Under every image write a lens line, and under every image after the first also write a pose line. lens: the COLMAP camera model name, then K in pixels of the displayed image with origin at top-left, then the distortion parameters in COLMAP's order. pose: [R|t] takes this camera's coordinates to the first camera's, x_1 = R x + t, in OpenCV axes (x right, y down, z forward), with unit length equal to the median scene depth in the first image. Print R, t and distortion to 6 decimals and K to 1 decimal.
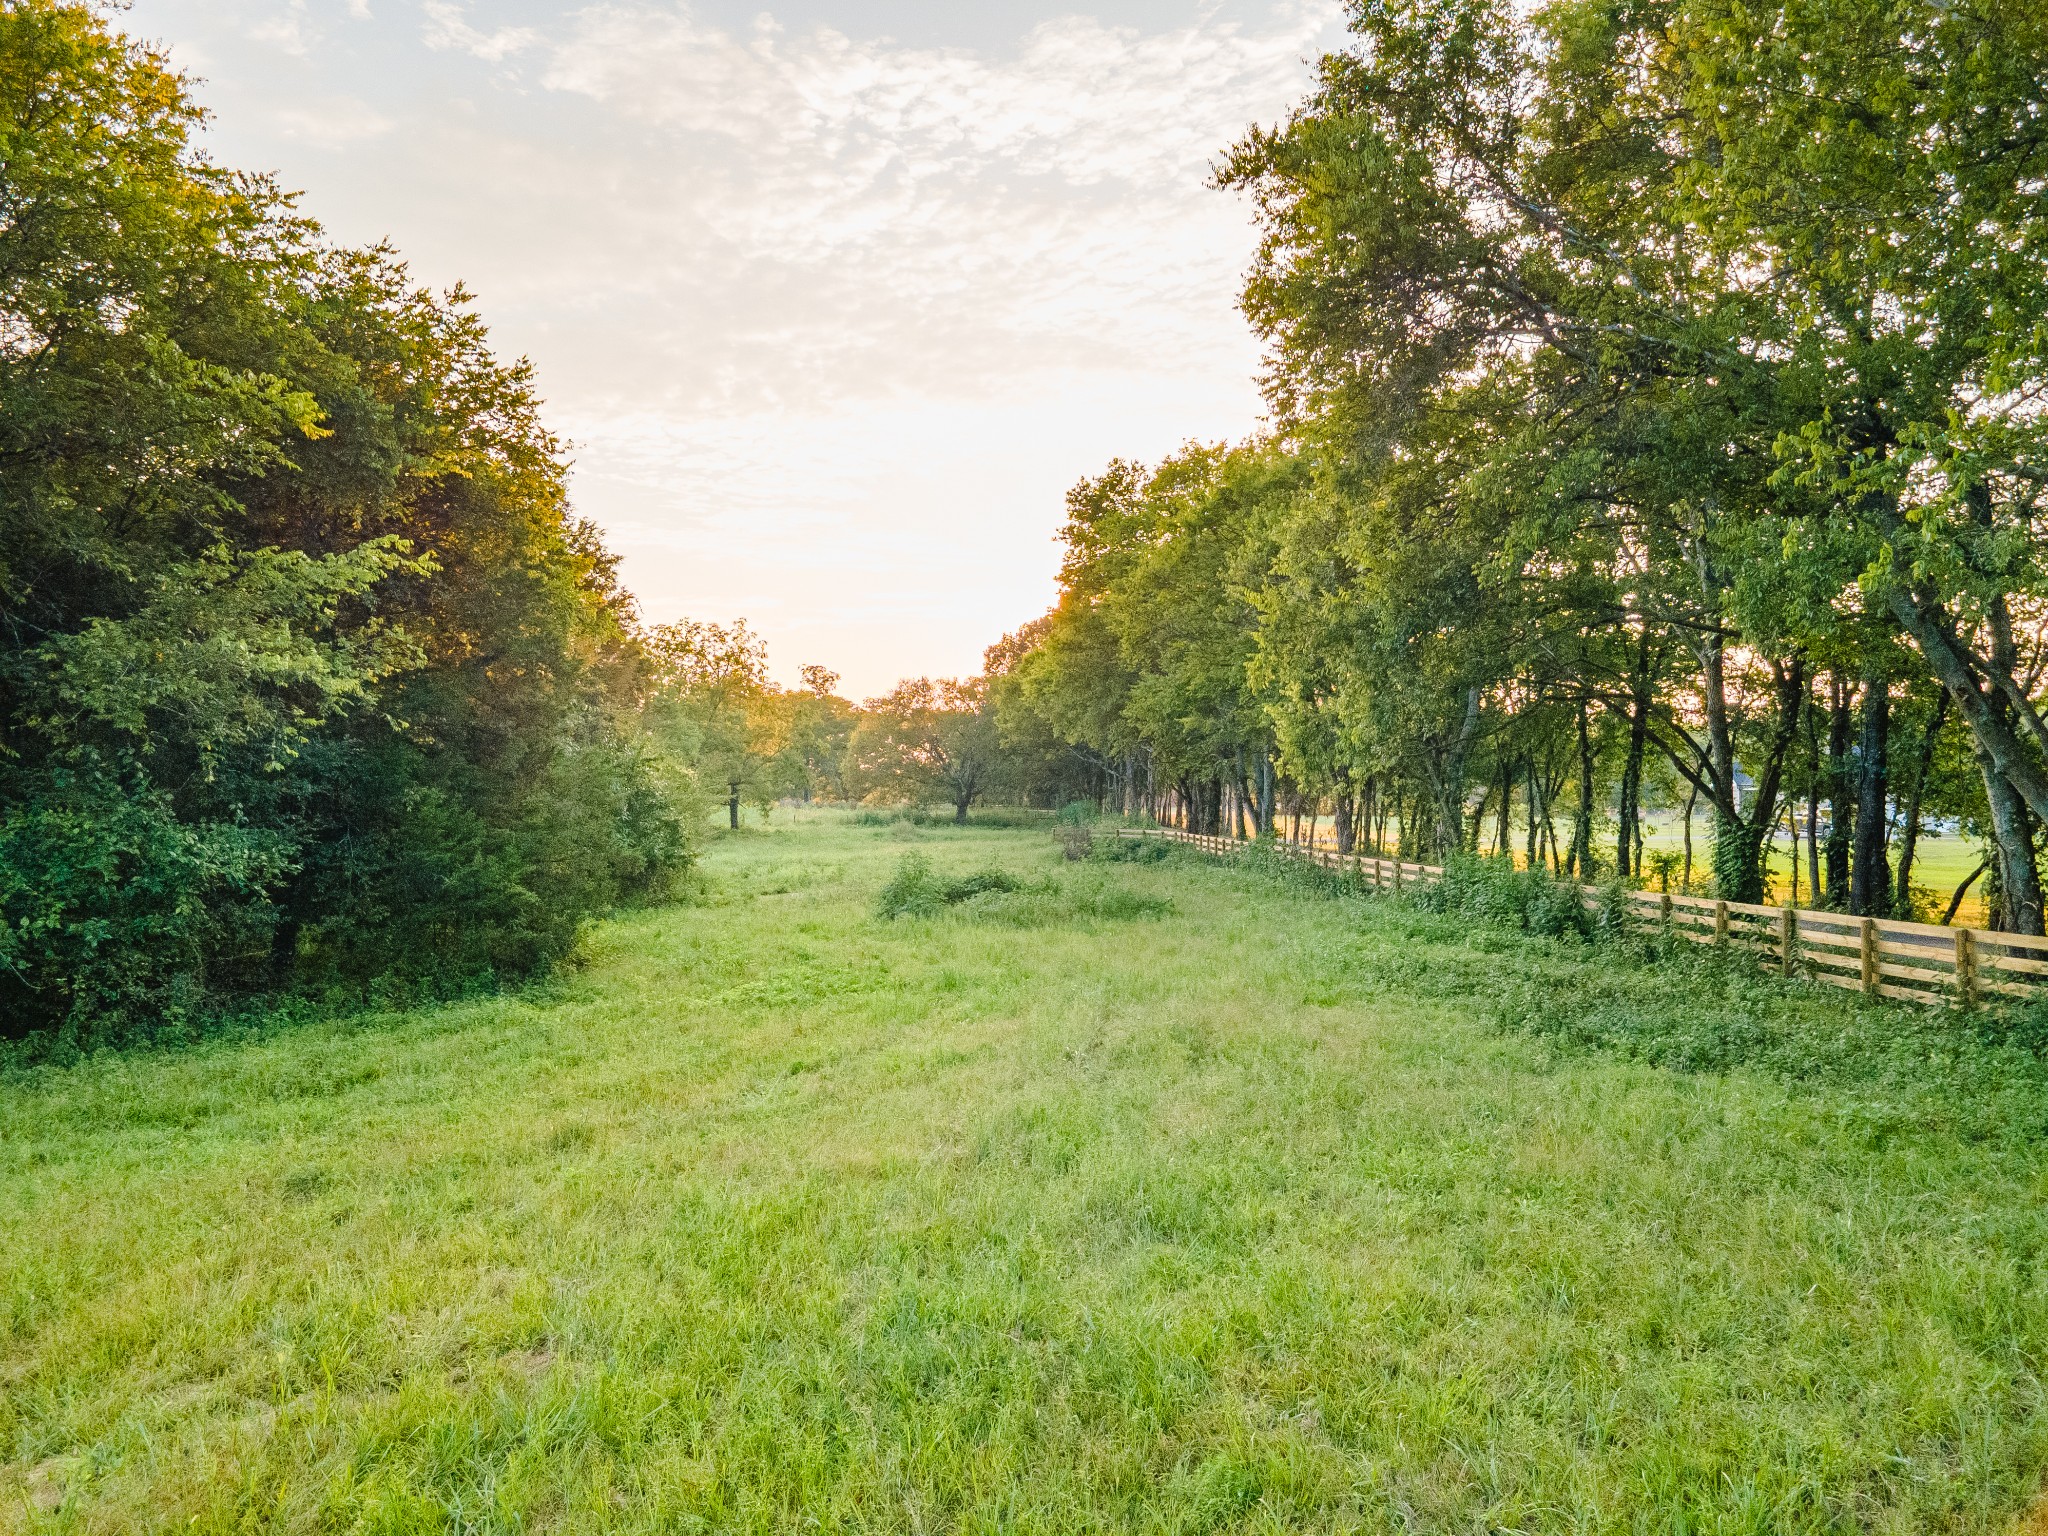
lens RADIAL K [[1445.6, 0, 1023.7], [0, 1445.6, 781.1], [0, 0, 1]] dist [0.037647, 0.001481]
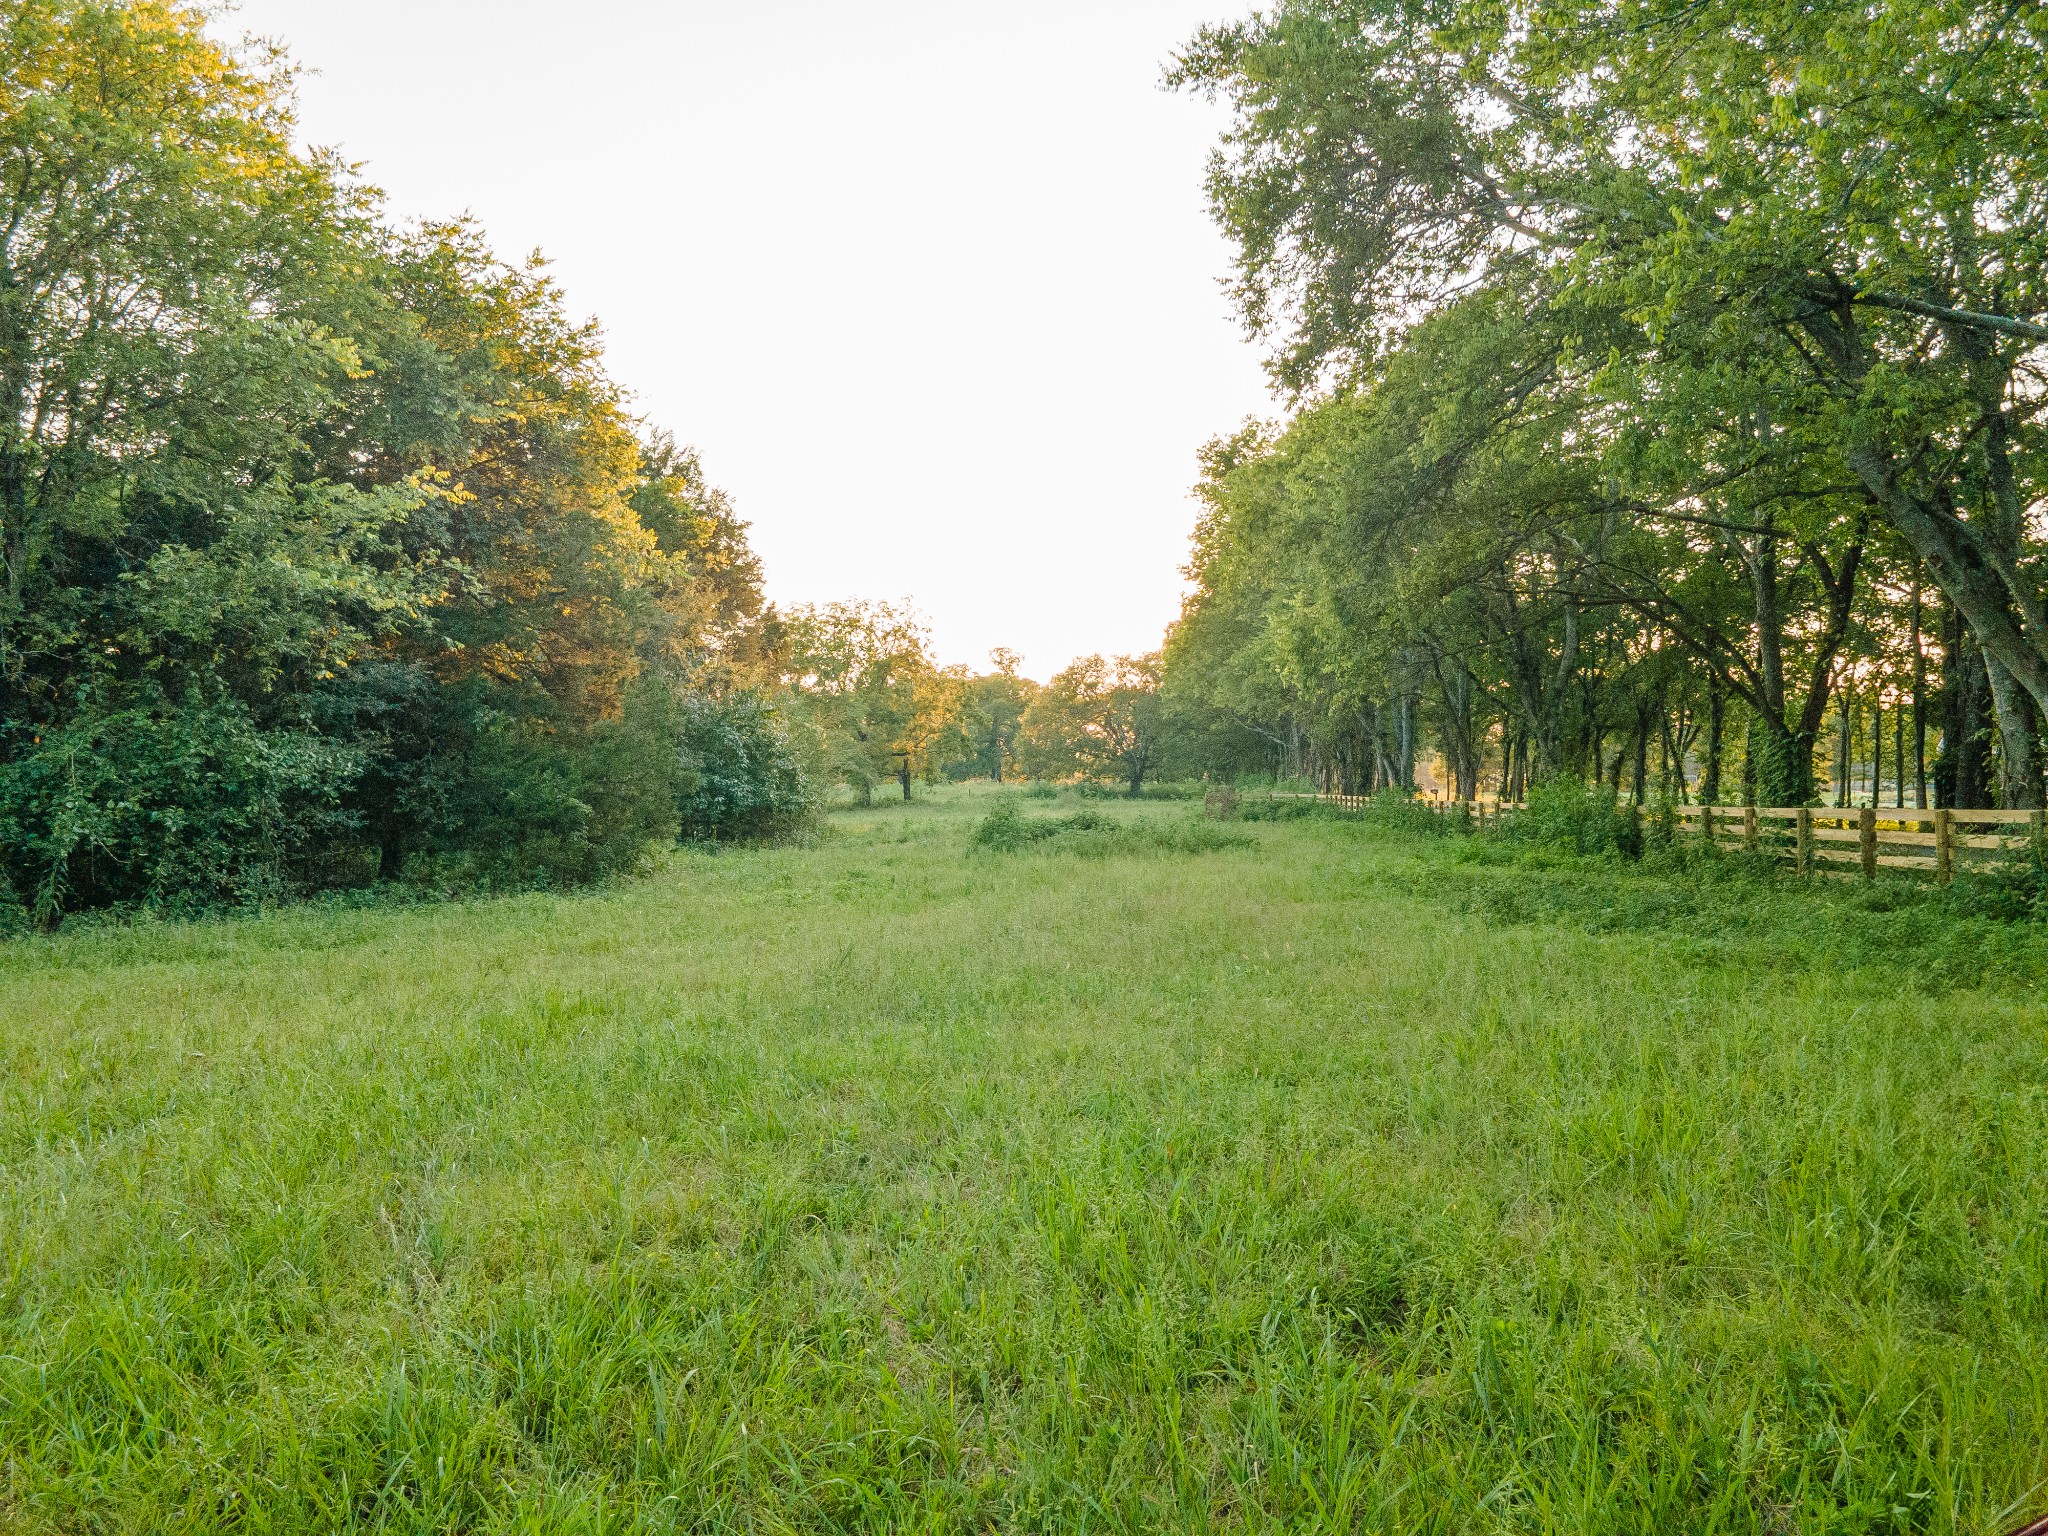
lens RADIAL K [[1445.6, 0, 1023.7], [0, 1445.6, 781.1], [0, 0, 1]] dist [0.037647, 0.001481]
pose [[0.989692, -0.006130, -0.143080, 0.127572], [0.007422, 0.999936, 0.008498, 0.047918], [0.143019, -0.009473, 0.989675, -0.019745]]
